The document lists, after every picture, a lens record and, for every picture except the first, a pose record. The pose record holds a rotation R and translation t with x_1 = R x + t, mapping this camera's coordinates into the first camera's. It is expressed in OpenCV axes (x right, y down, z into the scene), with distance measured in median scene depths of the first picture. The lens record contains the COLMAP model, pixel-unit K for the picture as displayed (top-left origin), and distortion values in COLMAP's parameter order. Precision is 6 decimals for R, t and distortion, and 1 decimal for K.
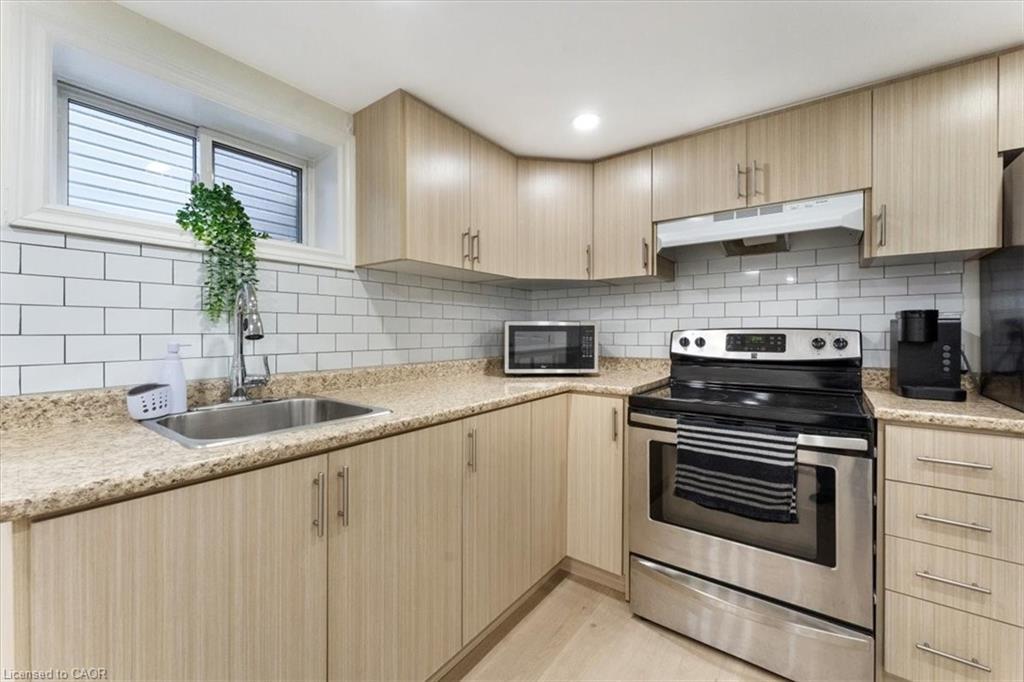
lens RADIAL K [[417.7, 0, 512.5], [0, 417.7, 332.2], [0, 0, 1]] dist [-0.001349, 0.000021]
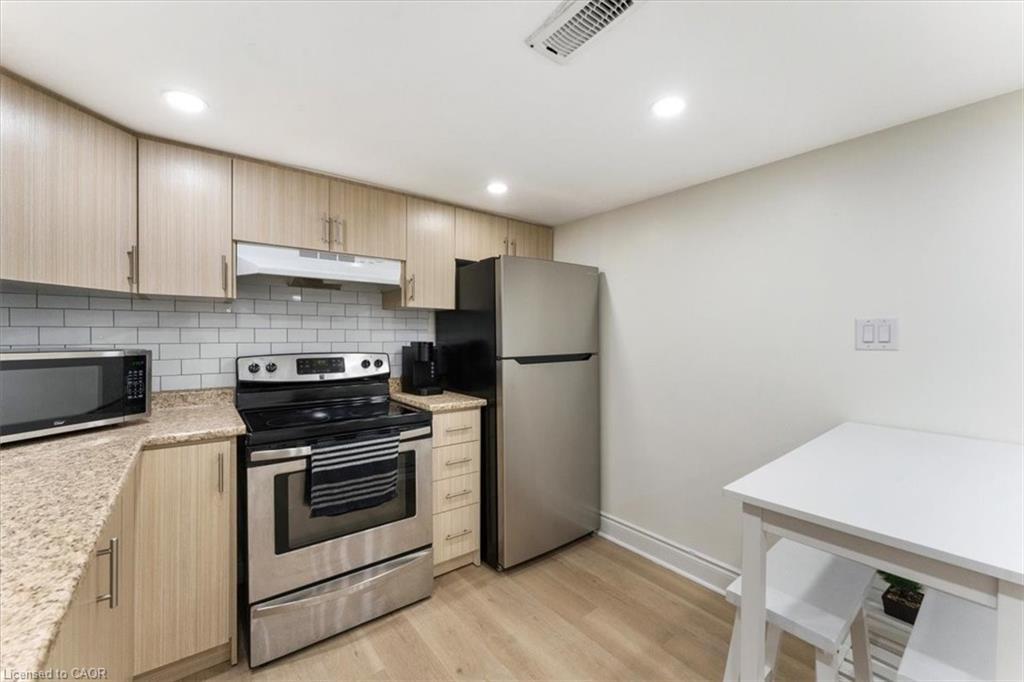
lens RADIAL K [[417.7, 0, 512.5], [0, 417.7, 332.2], [0, 0, 1]] dist [-0.001349, 0.000021]
pose [[0.250709, 0.010473, 0.968006, -0.447798], [-0.003547, 0.999945, -0.009900, -0.062879], [-0.968056, -0.000952, 0.250732, 0.206837]]
